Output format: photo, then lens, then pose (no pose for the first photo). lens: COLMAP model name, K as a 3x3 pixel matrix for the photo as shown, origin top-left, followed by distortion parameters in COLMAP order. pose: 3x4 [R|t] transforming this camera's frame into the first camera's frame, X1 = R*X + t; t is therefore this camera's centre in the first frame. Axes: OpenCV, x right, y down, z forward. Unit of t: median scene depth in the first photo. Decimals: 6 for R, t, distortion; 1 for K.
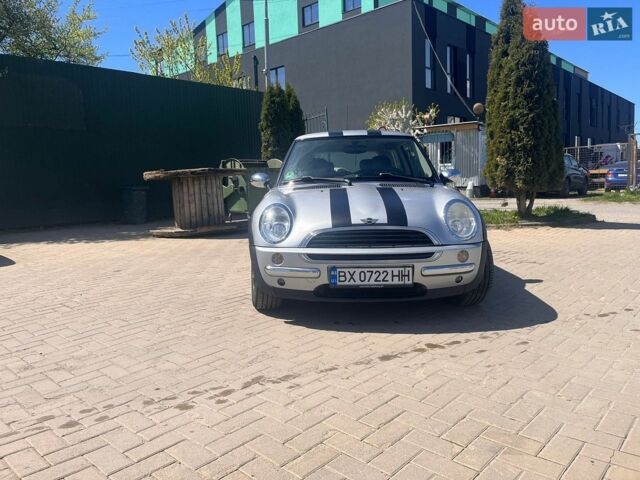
lens RADIAL K [[481.3, 0, 317.4], [0, 481.3, 235.1], [0, 0, 1]] dist [0.050379, -0.066105]
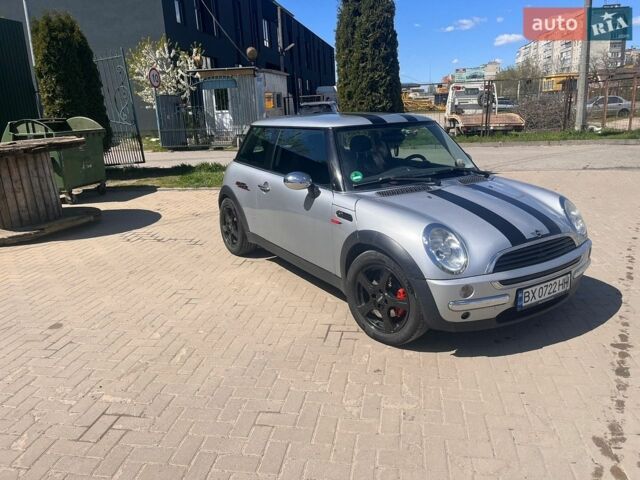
lens RADIAL K [[481.3, 0, 328.9], [0, 481.3, 238.4], [0, 0, 1]] dist [0.050379, -0.066105]
pose [[0.833621, -0.152809, 0.530778, -0.277163], [0.081625, 0.984499, 0.155237, -0.075268], [-0.546272, -0.086084, 0.833172, 0.156652]]
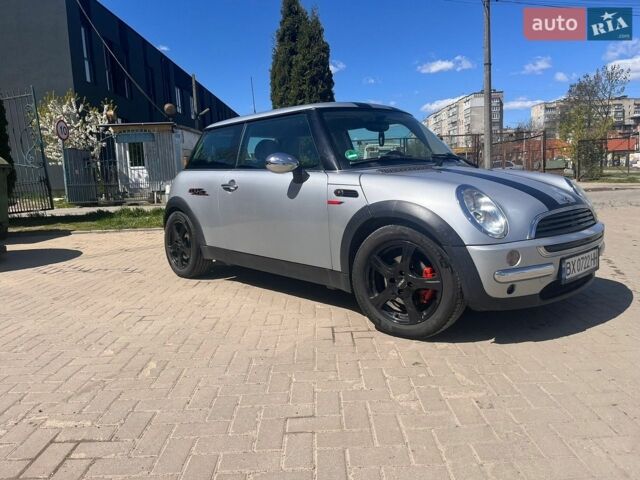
lens RADIAL K [[481.3, 0, 323.3], [0, 481.3, 236.7], [0, 0, 1]] dist [0.050379, -0.066105]
pose [[0.726406, -0.092328, 0.681036, -0.297716], [0.101143, 0.994507, 0.026944, -0.012050], [-0.679783, 0.049310, 0.731754, 0.245864]]
